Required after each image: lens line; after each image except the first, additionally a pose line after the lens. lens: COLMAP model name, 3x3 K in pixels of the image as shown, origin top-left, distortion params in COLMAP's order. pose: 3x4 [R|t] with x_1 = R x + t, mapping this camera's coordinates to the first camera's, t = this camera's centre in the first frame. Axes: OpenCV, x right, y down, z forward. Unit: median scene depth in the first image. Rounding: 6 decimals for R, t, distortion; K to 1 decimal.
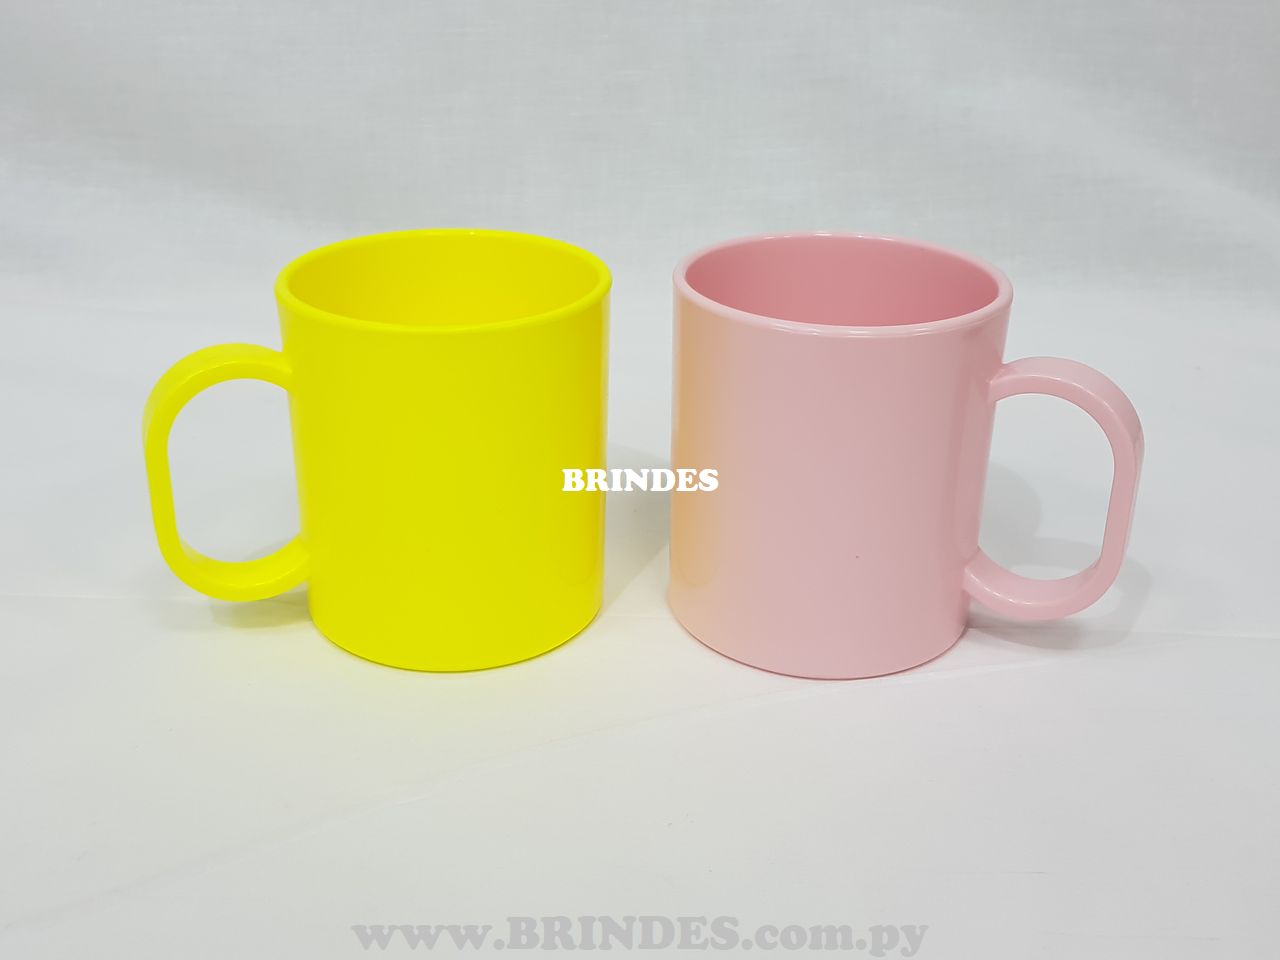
lens RADIAL K [[965.9, 0, 640.0], [0, 965.9, 480.0], [0, 0, 1]] dist [-0.000189, -0.007922]
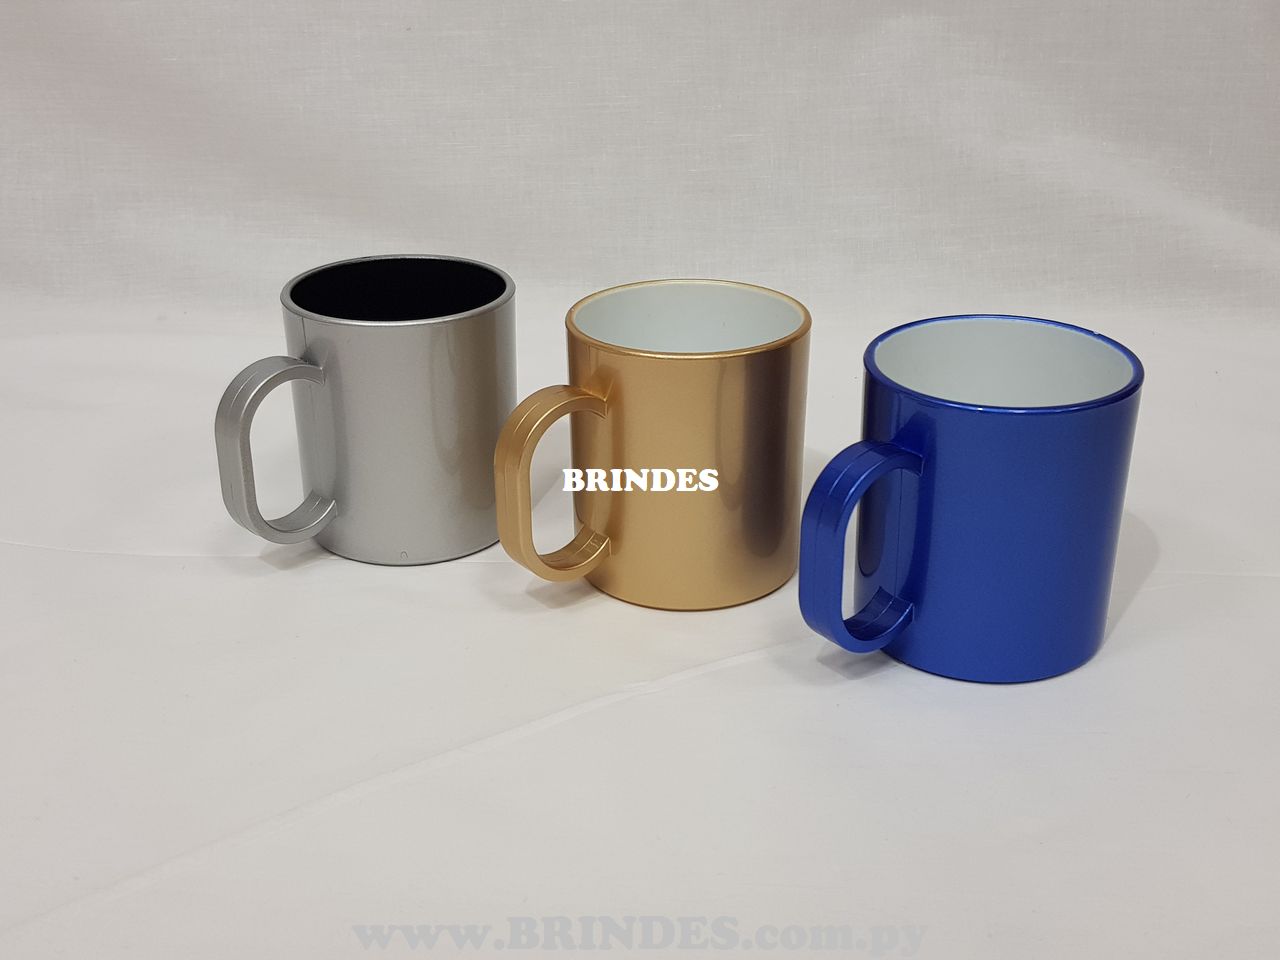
lens RADIAL K [[970.7, 0, 614.3], [0, 970.7, 475.8], [0, 0, 1]] dist [-0.026970, 0.008981]
pose [[0.999705, -0.013767, -0.019993, -0.151380], [0.013692, 0.999899, -0.003849, 0.006521], [0.020044, 0.003574, 0.999793, -0.212925]]
